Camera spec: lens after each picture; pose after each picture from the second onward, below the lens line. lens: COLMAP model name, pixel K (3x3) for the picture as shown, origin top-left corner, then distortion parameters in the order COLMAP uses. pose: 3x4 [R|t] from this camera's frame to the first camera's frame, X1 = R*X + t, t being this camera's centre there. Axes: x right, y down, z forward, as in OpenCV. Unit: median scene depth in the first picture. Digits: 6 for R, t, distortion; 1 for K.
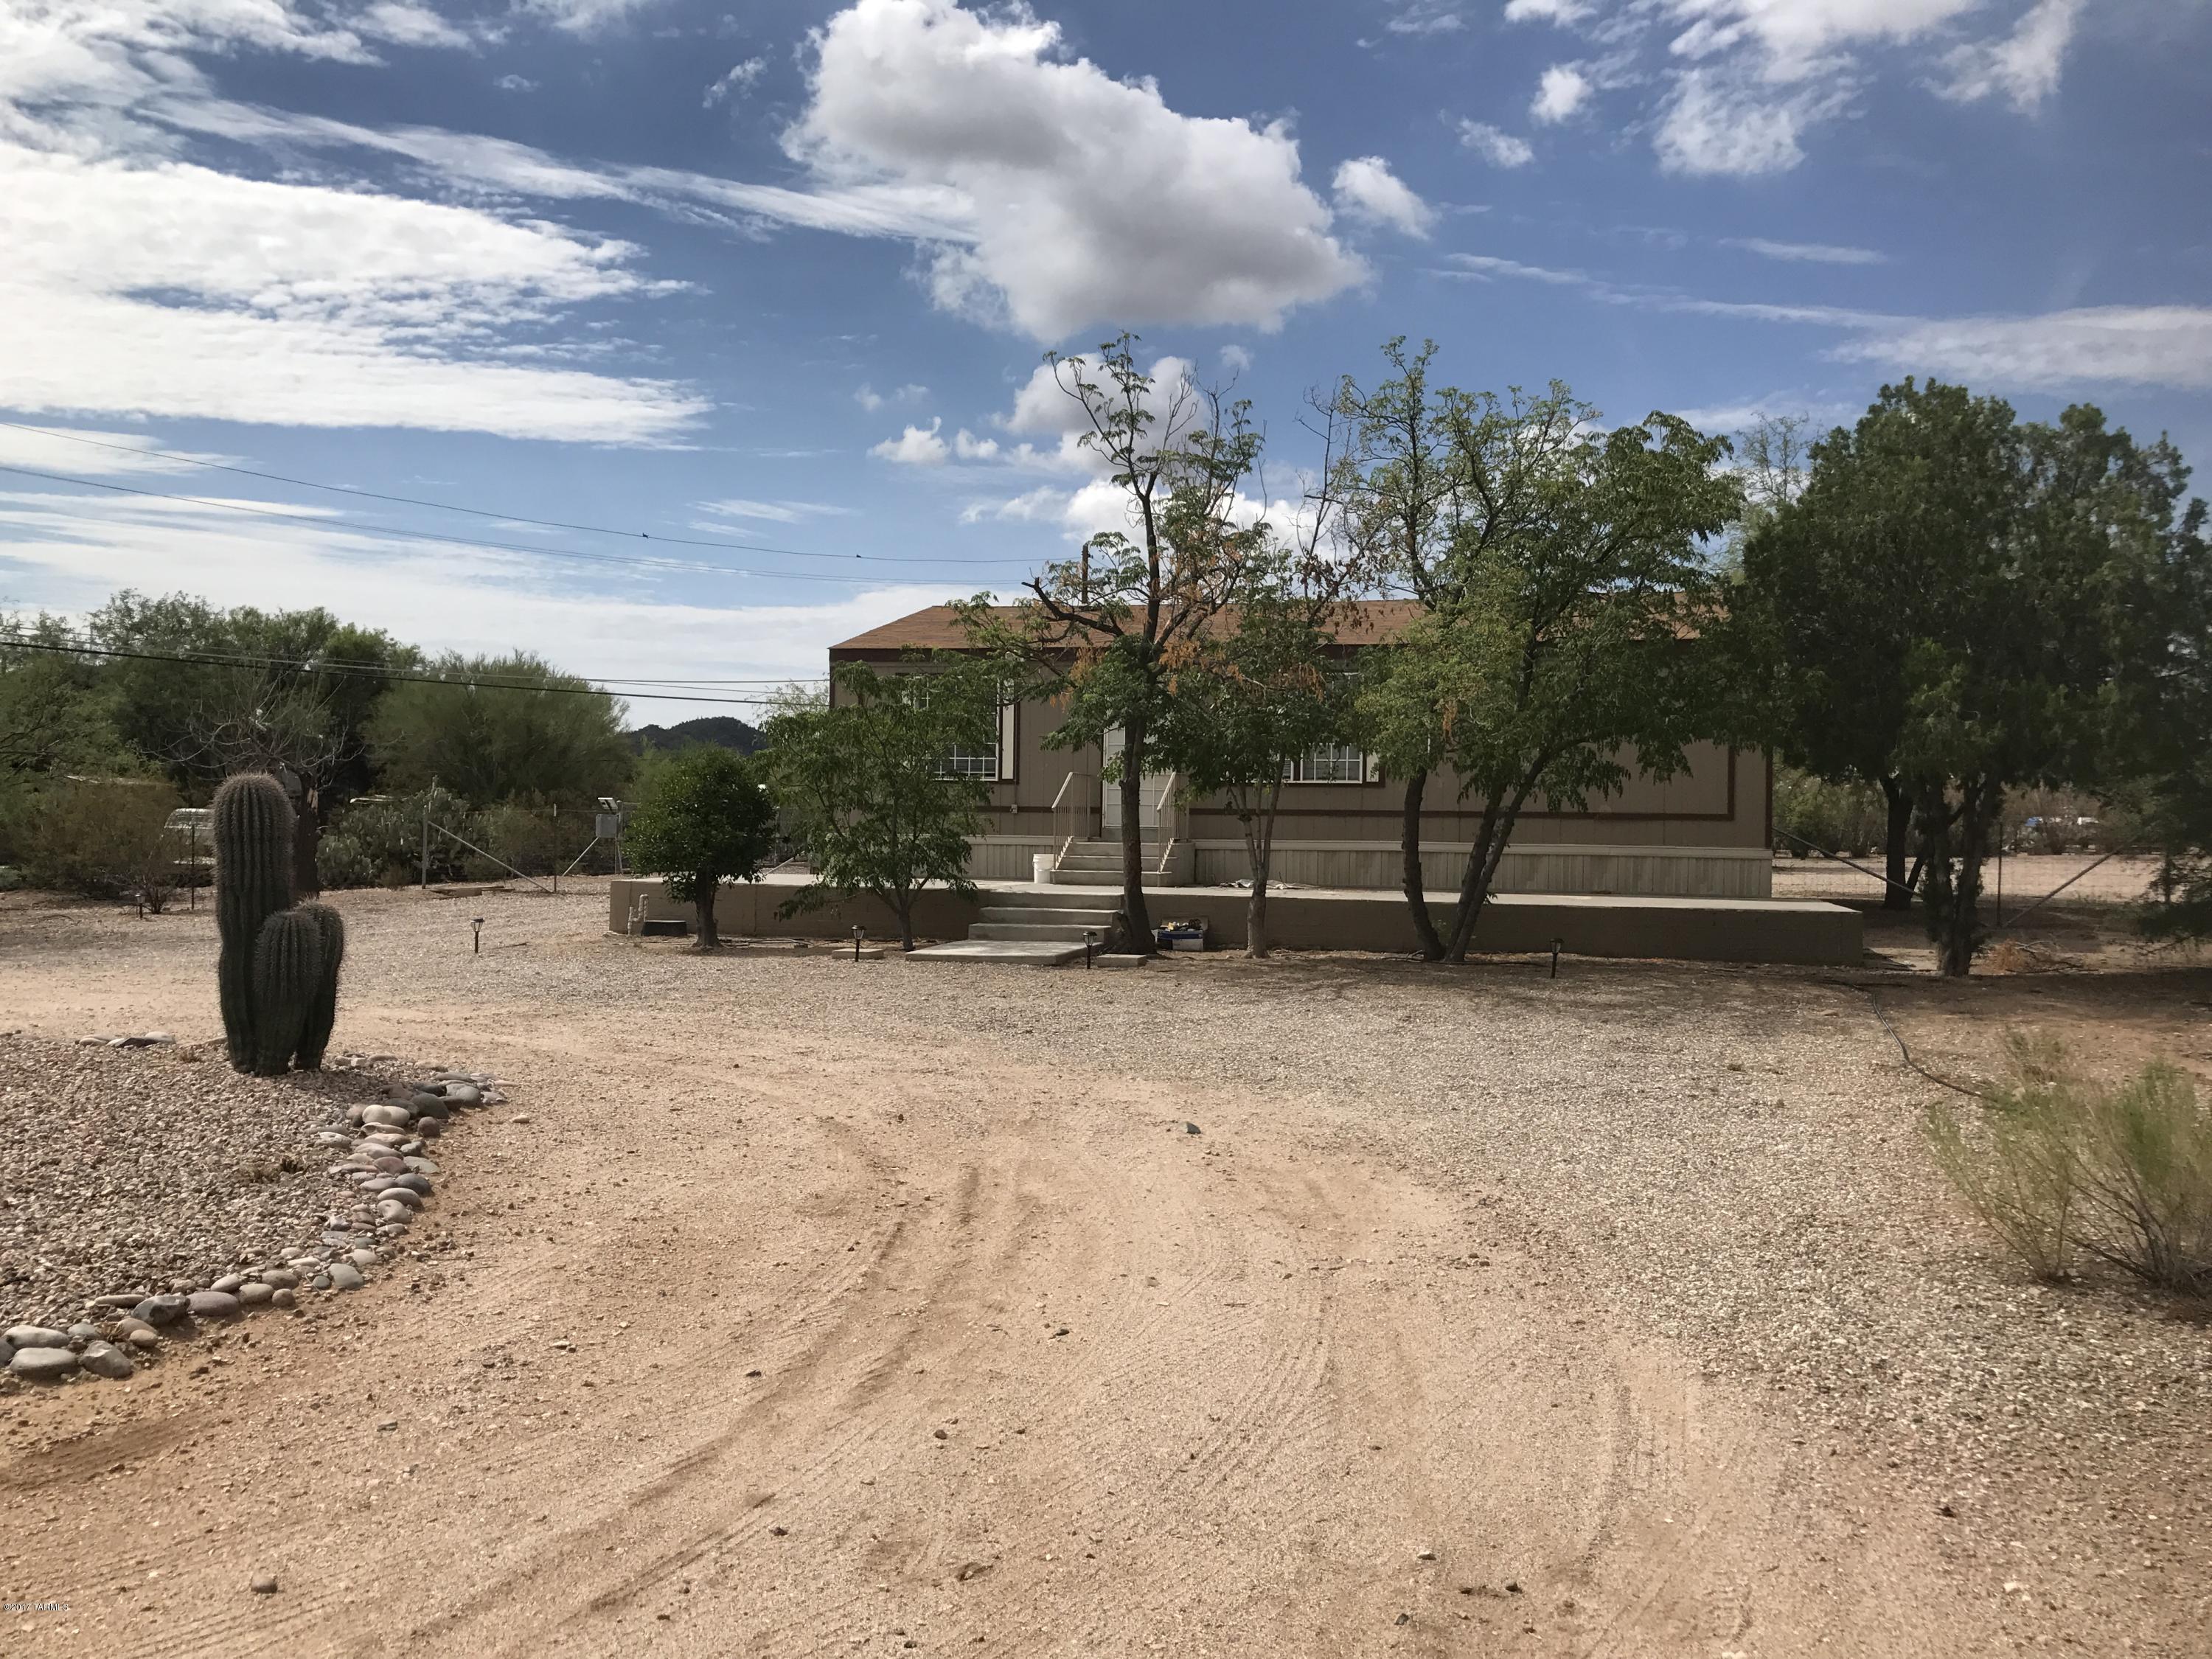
lens RADIAL K [[1808.7, 0, 1118.5], [0, 1808.7, 815.0], [0, 0, 1]] dist [0.024617, -0.024178]
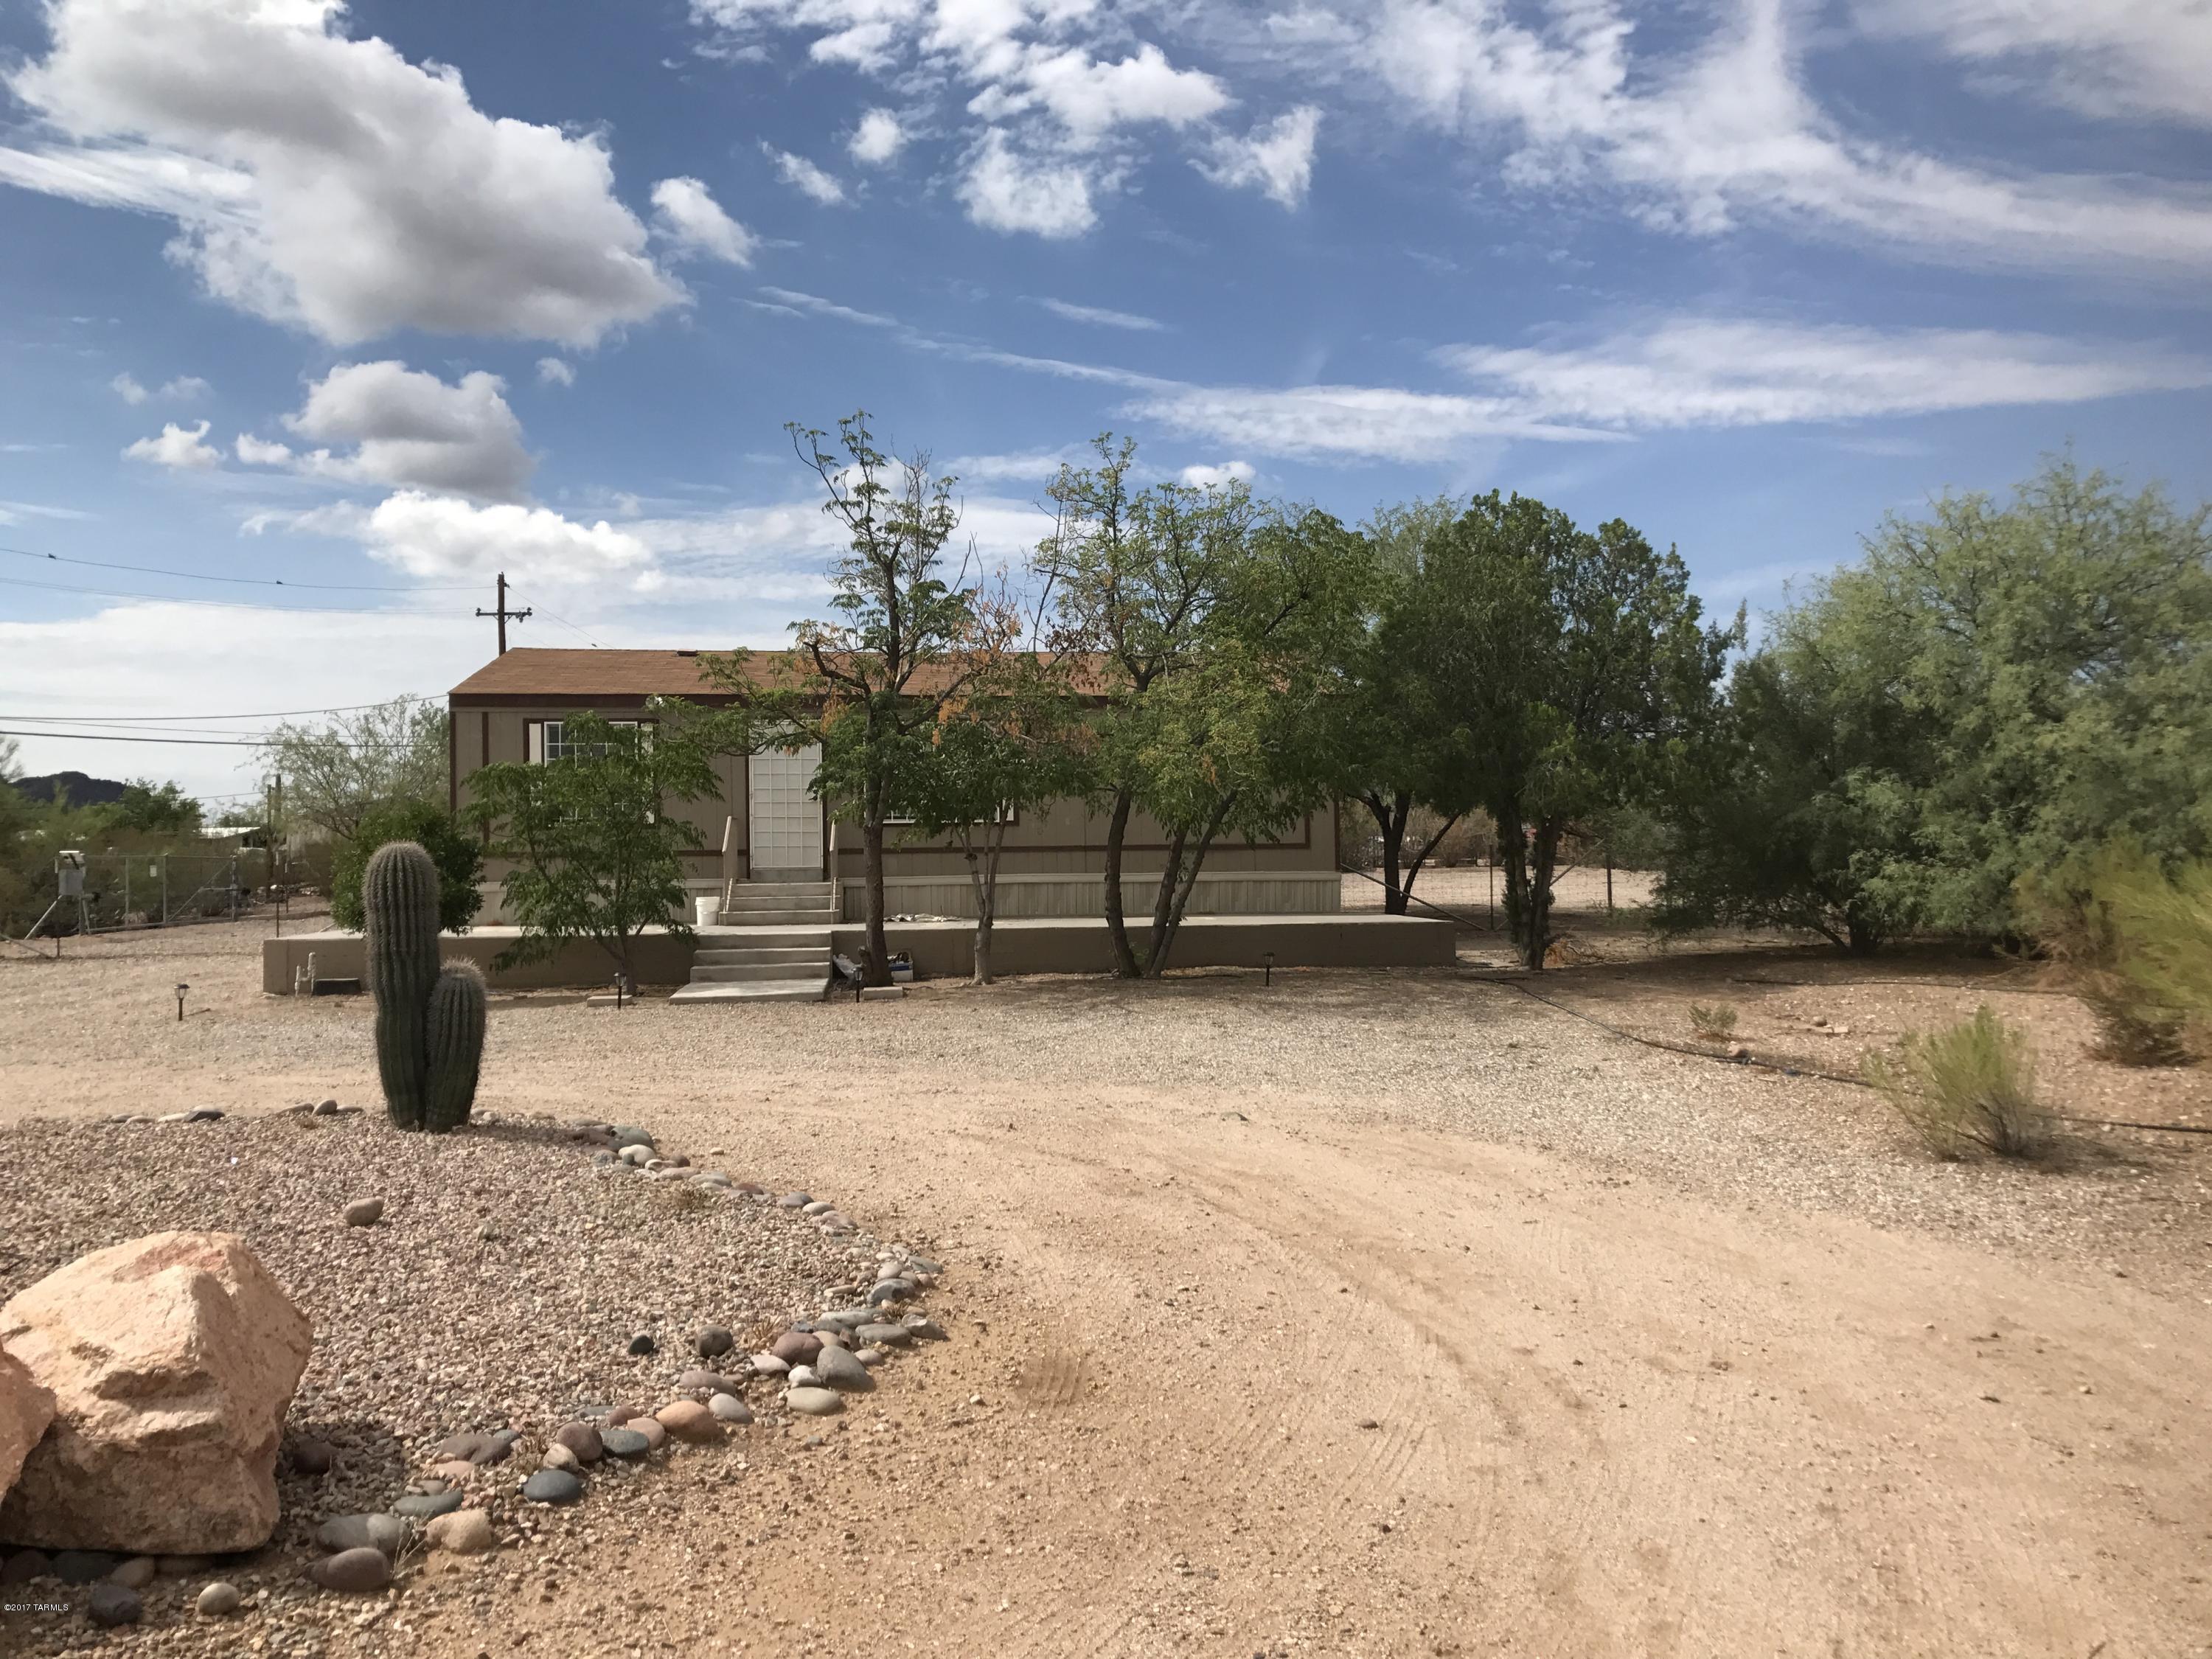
lens RADIAL K [[1808.7, 0, 1115.6], [0, 1808.7, 843.3], [0, 0, 1]] dist [0.024617, -0.024178]
pose [[0.934392, -0.023473, 0.355472, -0.205929], [0.023870, 0.999710, 0.003269, -0.006864], [-0.355446, 0.005430, 0.934681, -0.045337]]
